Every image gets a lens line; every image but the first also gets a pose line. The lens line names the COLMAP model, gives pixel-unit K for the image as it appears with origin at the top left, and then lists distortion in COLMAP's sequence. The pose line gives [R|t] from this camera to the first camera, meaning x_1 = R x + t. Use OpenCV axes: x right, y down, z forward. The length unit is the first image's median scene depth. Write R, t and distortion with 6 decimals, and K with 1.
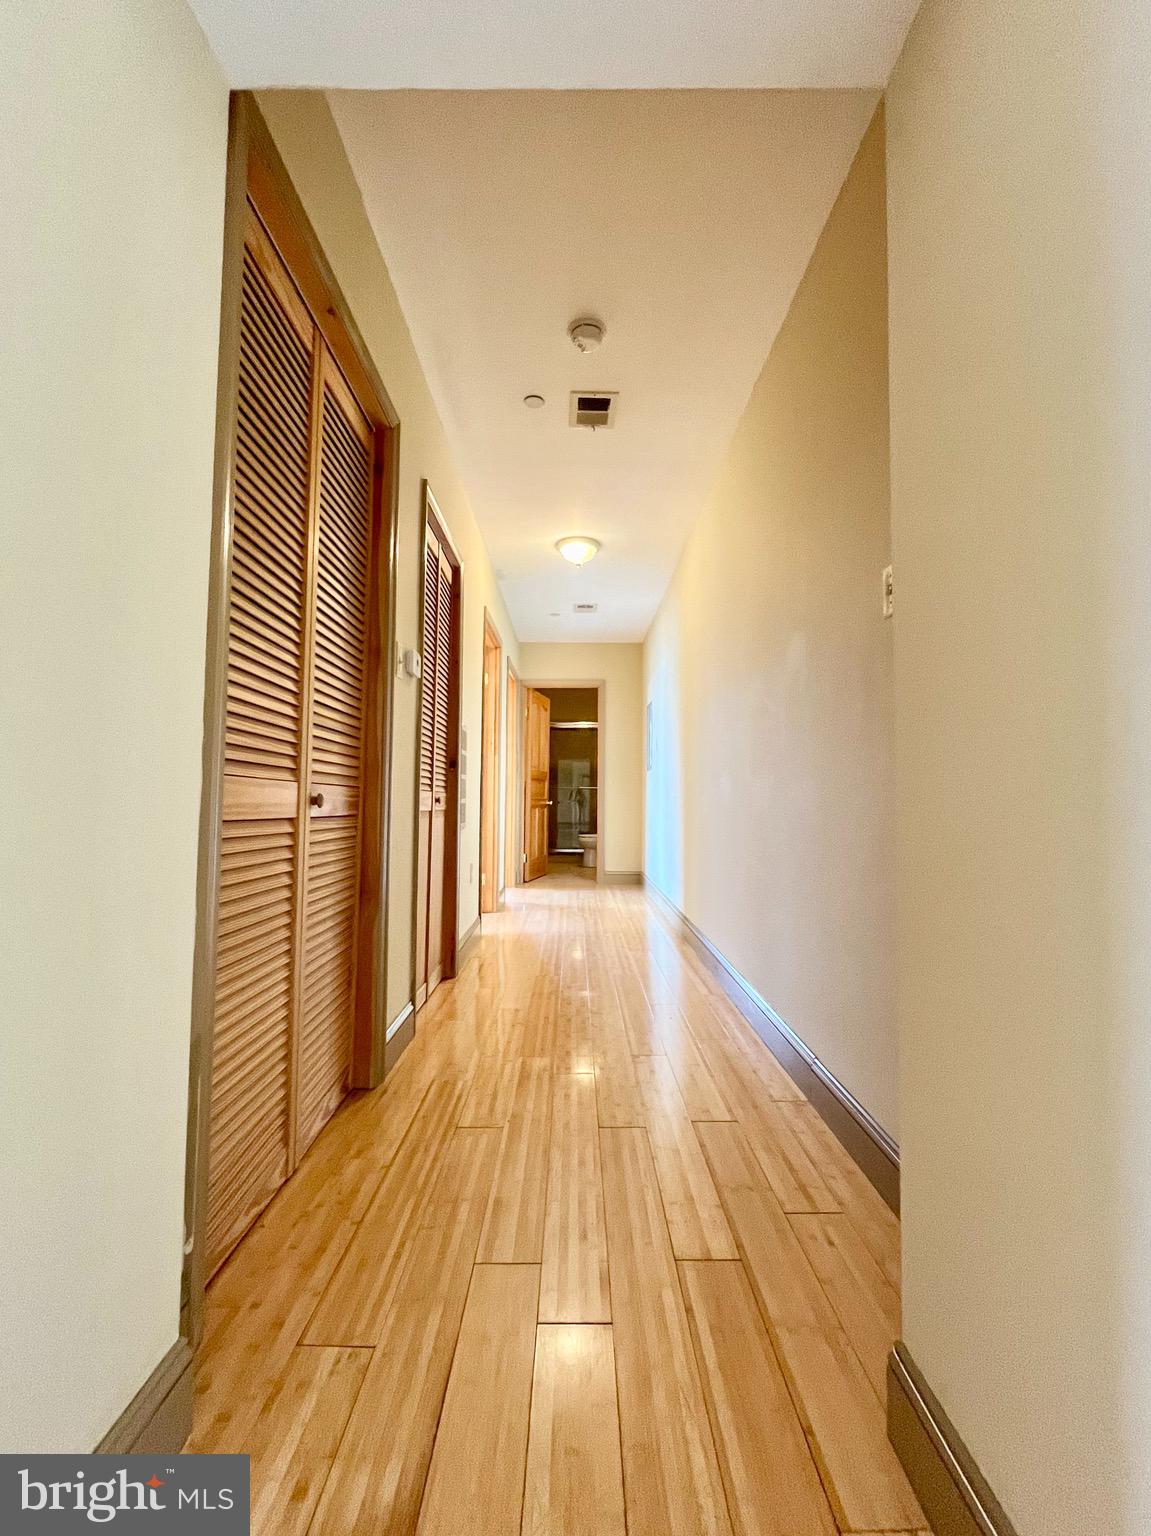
lens RADIAL K [[626.5, 0, 576.3], [0, 626.5, 766.7], [0, 0, 1]] dist [-0.002328, 0.000059]
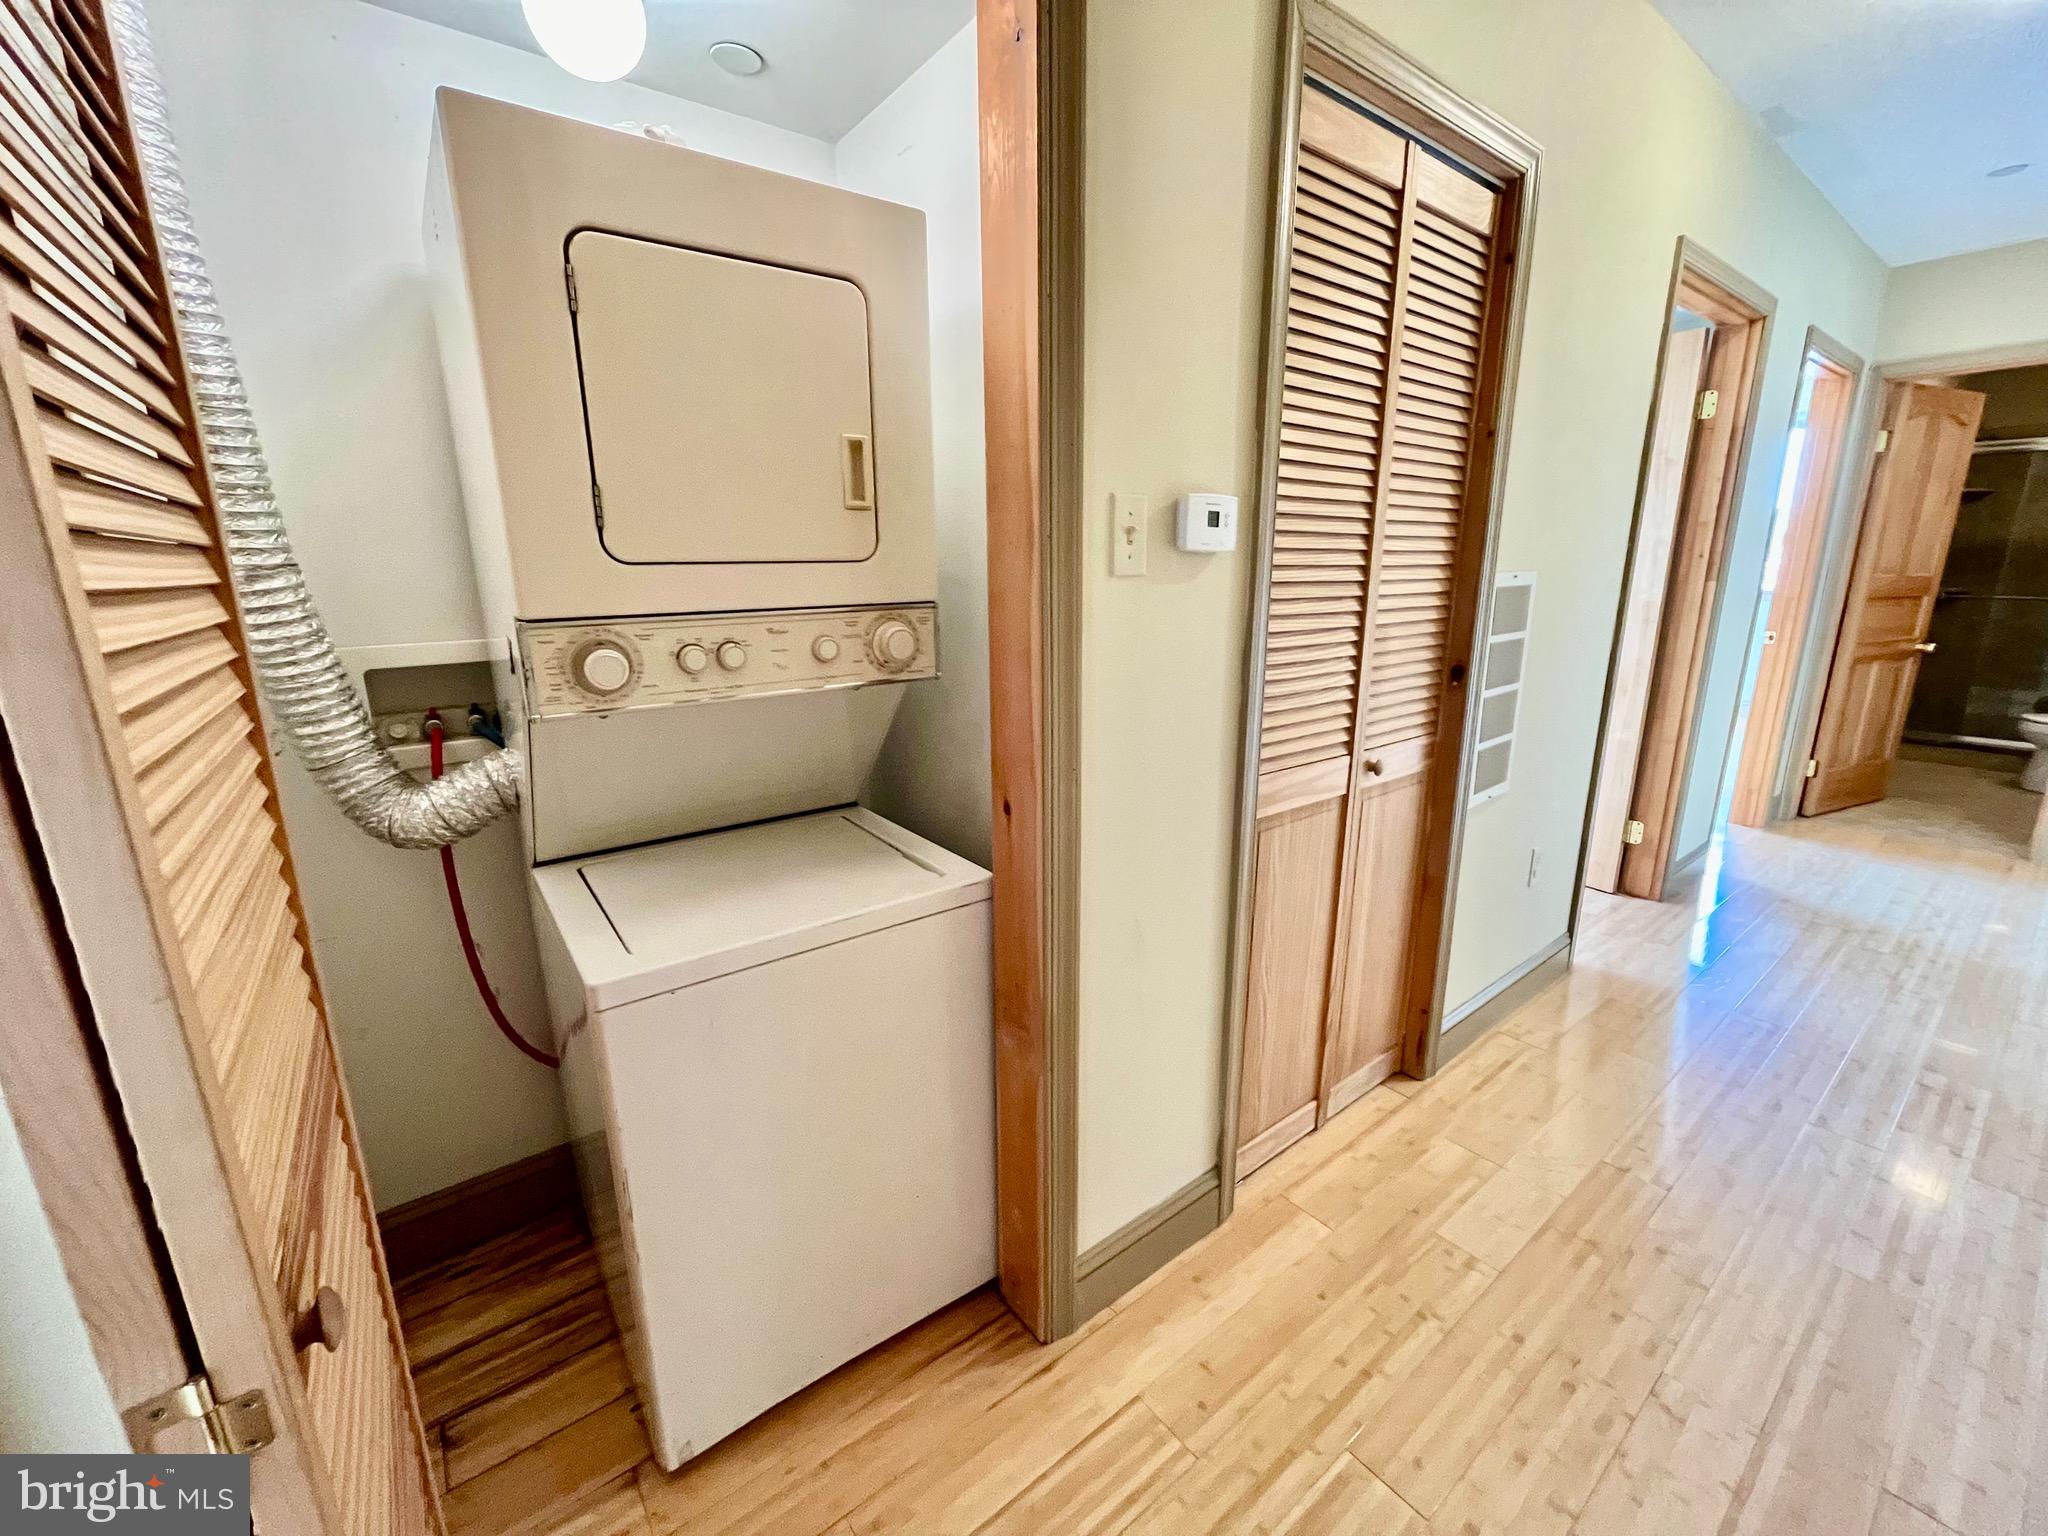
lens RADIAL K [[835.4, 0, 1027.3], [0, 835.4, 772.4], [0, 0, 1]] dist [-0.002328, 0.000059]
pose [[0.615407, 0.191349, -0.764630, 0.054264], [0.040040, 0.961244, 0.272777, -0.071133], [0.787192, -0.198484, 0.583895, 0.241400]]
